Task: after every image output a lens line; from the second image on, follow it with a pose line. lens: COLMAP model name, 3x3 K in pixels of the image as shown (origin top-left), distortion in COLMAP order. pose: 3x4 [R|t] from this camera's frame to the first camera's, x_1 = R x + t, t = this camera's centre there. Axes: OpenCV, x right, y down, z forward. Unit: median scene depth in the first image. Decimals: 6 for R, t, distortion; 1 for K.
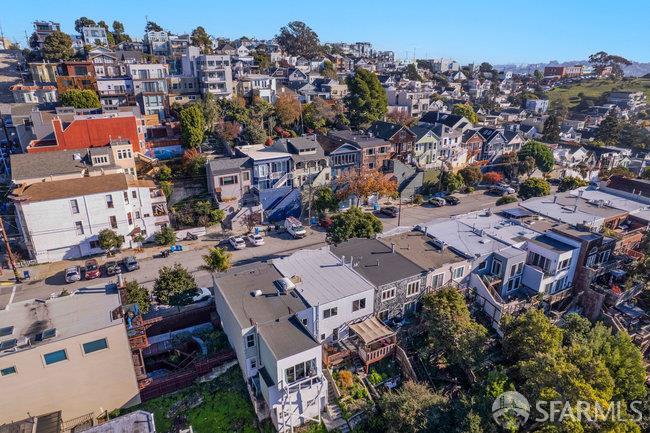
lens RADIAL K [[416.1, 0, 325.0], [0, 416.1, 216.5], [0, 0, 1]] dist [-0.067865, 0.059716]
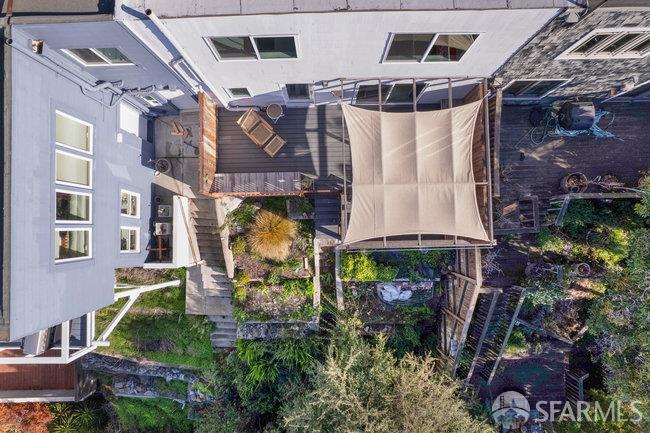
lens RADIAL K [[416.1, 0, 325.0], [0, 416.1, 216.5], [0, 0, 1]] dist [-0.067865, 0.059716]
pose [[0.884549, 0.466336, -0.010136, 0.048479], [-0.170053, 0.342640, 0.923948, 0.044723], [0.434343, -0.815554, 0.382384, 0.522315]]
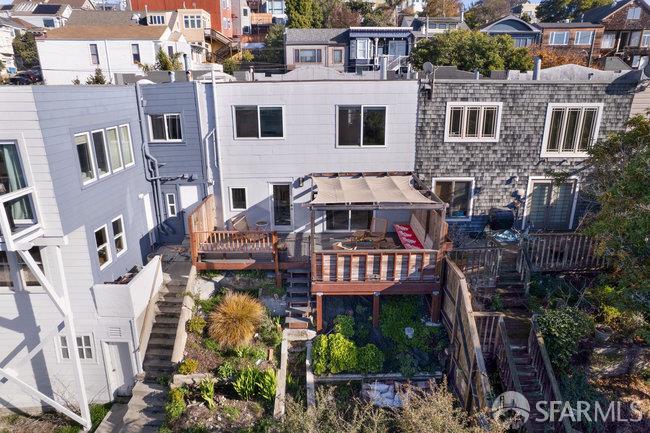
lens RADIAL K [[416.1, 0, 325.0], [0, 416.1, 216.5], [0, 0, 1]] dist [-0.067865, 0.059716]
pose [[0.881327, 0.137974, -0.451913, 0.131881], [-0.166435, 0.985769, -0.023619, 0.182547], [0.442223, 0.096030, 0.891749, 0.437575]]
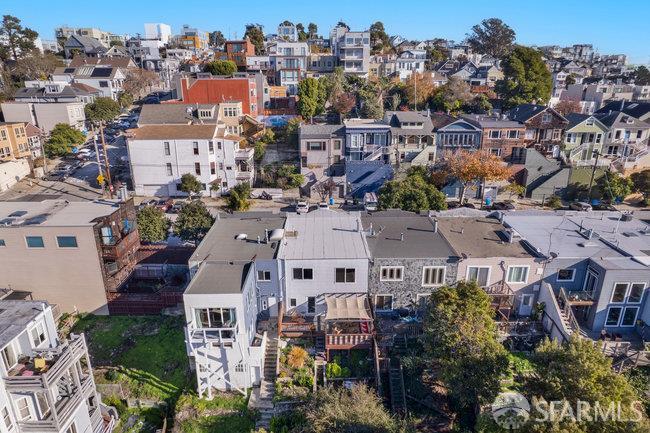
lens RADIAL K [[416.1, 0, 325.0], [0, 416.1, 216.5], [0, 0, 1]] dist [-0.067865, 0.059716]
pose [[0.880440, 0.152521, -0.448956, 0.236818], [-0.170640, 0.985333, 0.000103, 0.068400], [0.442387, 0.076520, 0.893554, 0.171966]]
